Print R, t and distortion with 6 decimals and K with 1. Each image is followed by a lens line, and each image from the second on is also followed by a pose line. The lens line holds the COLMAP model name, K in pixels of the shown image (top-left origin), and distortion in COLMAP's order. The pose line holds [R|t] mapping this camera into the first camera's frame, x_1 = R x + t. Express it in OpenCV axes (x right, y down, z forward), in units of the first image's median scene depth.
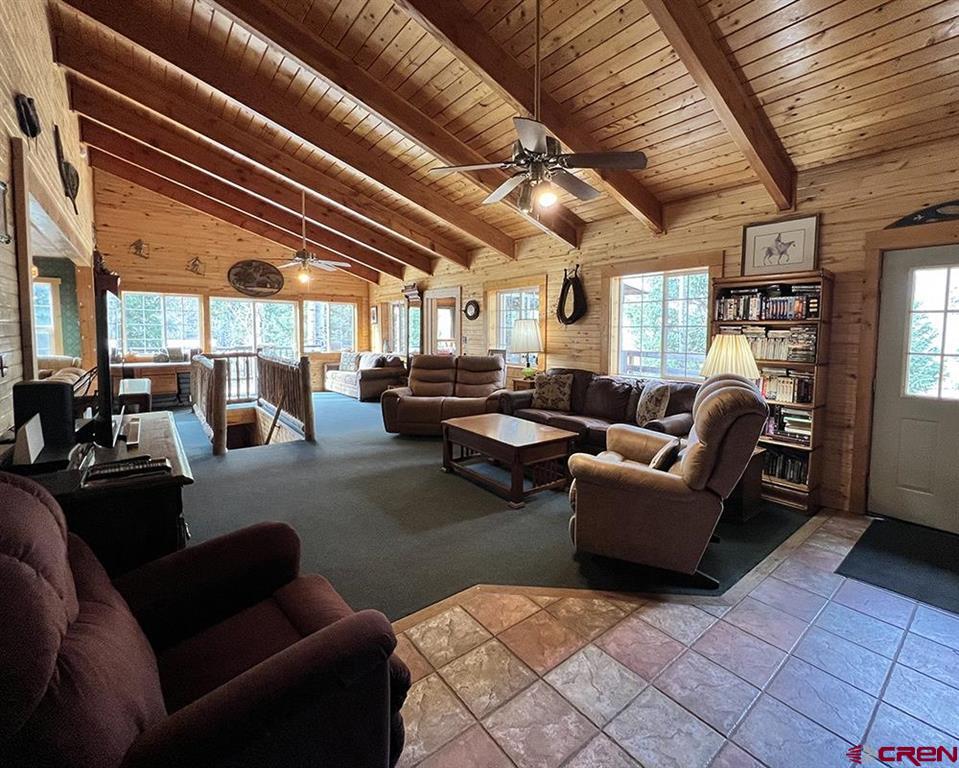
lens RADIAL K [[423.8, 0, 480.6], [0, 423.8, 363.5], [0, 0, 1]] dist [0.000464, 0.000121]
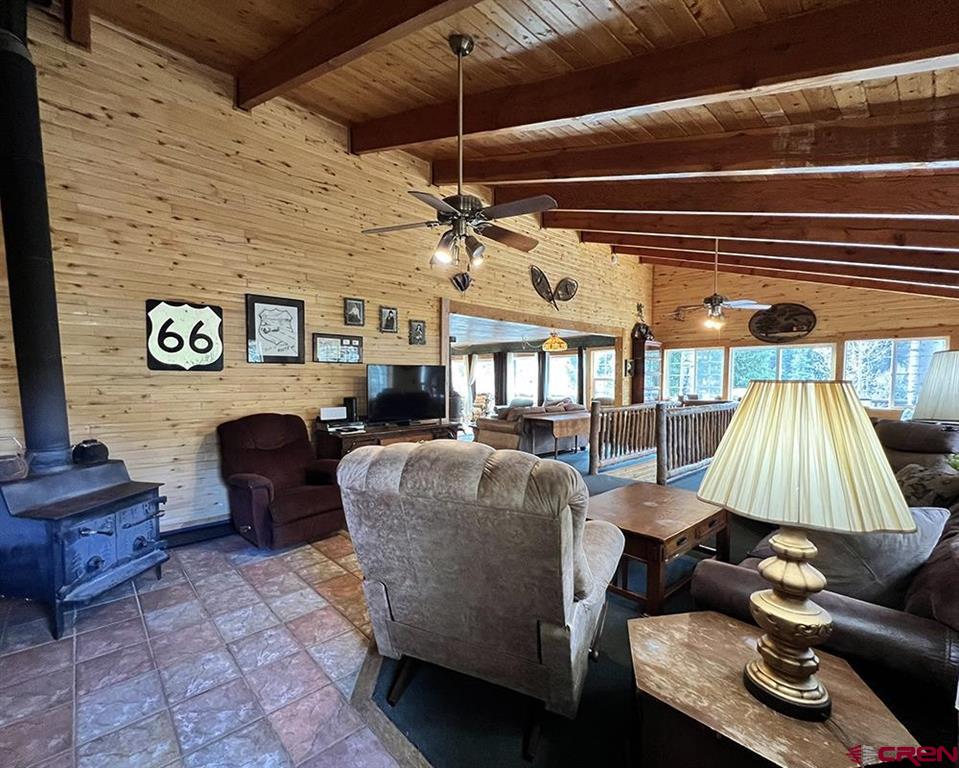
lens RADIAL K [[434.2, 0, 479.5], [0, 434.2, 384.0], [0, 0, 1]] dist [0.000140, 0.000020]
pose [[0.085943, 0.002677, -0.996296, 0.388982], [-0.073618, 0.997280, -0.003671, -0.017857], [0.993576, 0.073661, 0.085906, 0.300506]]
